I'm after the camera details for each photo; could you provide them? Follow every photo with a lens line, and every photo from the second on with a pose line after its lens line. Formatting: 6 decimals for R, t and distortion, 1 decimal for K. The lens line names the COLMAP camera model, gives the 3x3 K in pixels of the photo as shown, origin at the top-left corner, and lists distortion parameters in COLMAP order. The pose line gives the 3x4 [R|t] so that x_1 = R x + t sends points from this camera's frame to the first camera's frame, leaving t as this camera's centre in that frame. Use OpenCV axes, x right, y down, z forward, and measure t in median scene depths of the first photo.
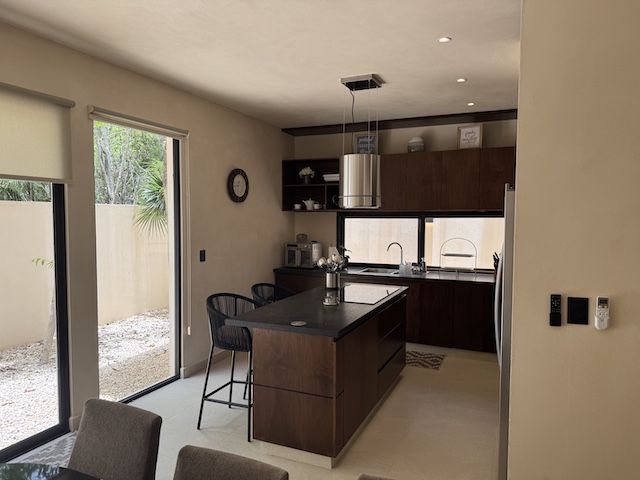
lens RADIAL K [[449.7, 0, 322.2], [0, 449.7, 242.6], [0, 0, 1]] dist [0.056485, -0.053901]
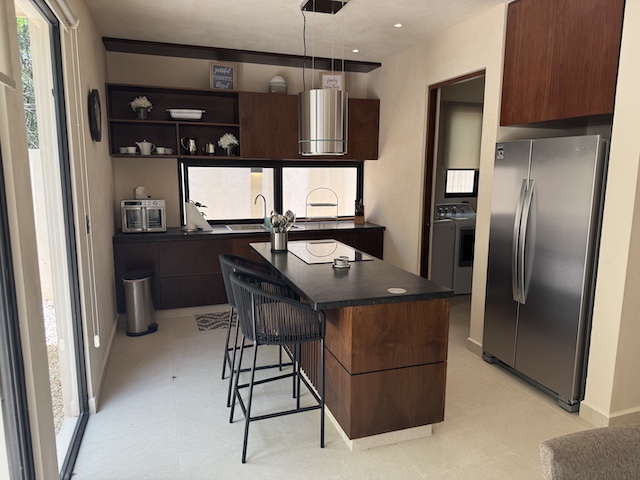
lens RADIAL K [[449.7, 0, 320.8], [0, 449.7, 244.9], [0, 0, 1]] dist [0.056485, -0.053901]
pose [[0.735119, -0.109667, 0.669009, -0.480985], [0.033423, 0.991492, 0.125804, -0.012124], [-0.677114, -0.070121, 0.732530, 0.320952]]
